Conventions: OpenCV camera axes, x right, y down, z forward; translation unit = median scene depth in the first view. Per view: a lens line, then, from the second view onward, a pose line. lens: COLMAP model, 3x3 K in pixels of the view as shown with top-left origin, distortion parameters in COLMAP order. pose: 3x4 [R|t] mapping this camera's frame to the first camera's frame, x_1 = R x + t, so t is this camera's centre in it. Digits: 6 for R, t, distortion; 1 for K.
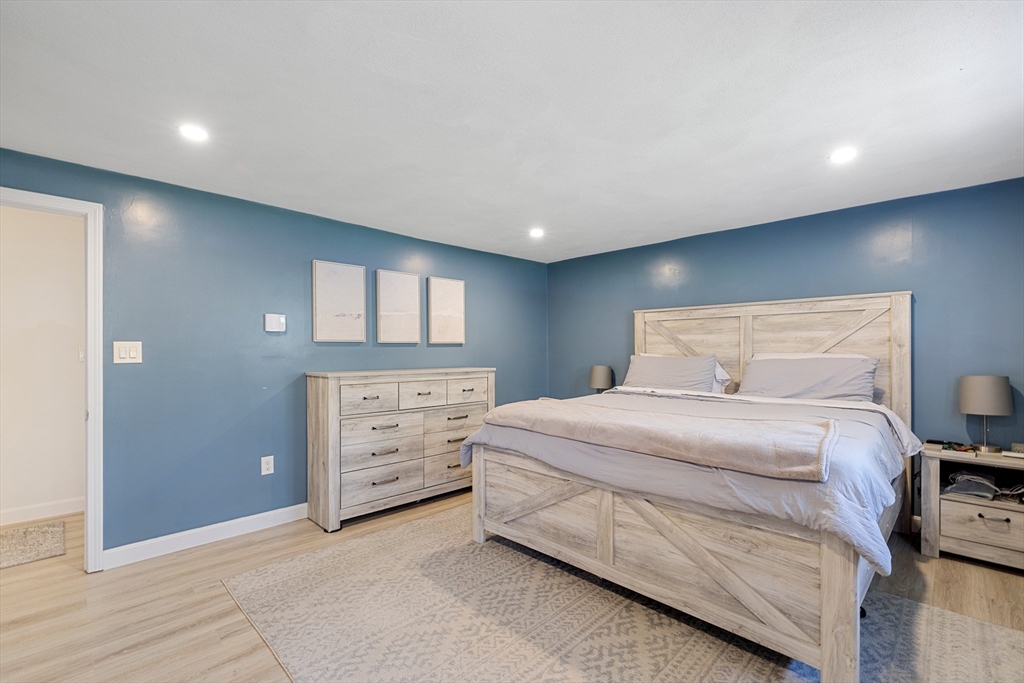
lens RADIAL K [[433.3, 0, 491.3], [0, 433.3, 356.4], [0, 0, 1]] dist [-0.005015, 0.002076]
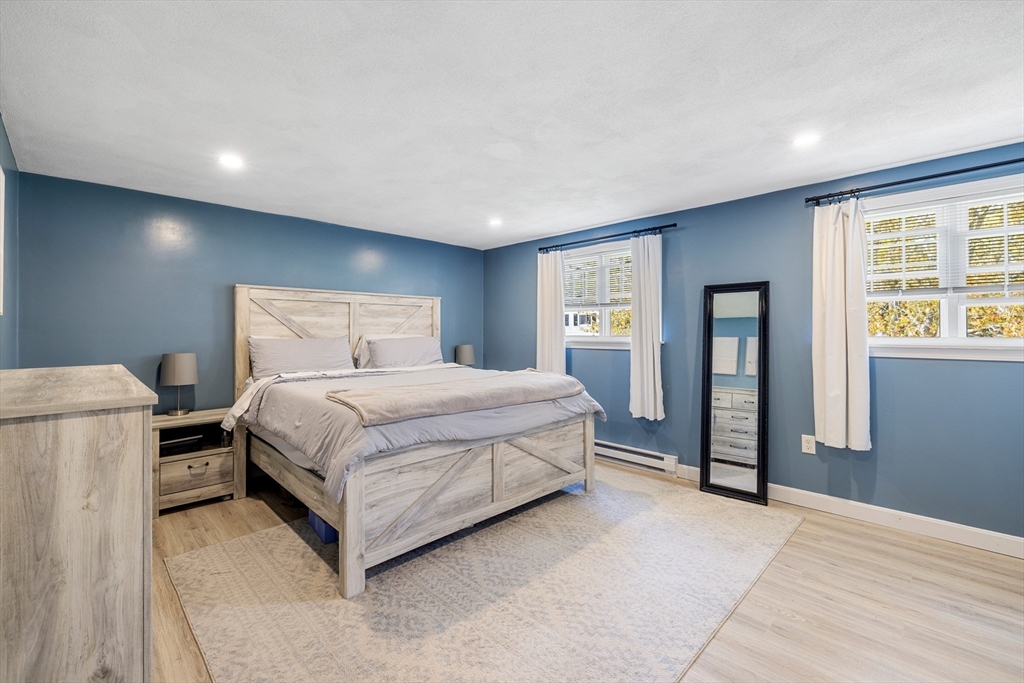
lens RADIAL K [[433.3, 0, 516.3], [0, 433.3, 332.9], [0, 0, 1]] dist [-0.005015, 0.002076]
pose [[-0.002623, -0.000010, 0.999997, -0.847151], [0.017799, 0.999842, 0.000056, -0.005588], [-0.999838, 0.017799, -0.002622, 0.811878]]
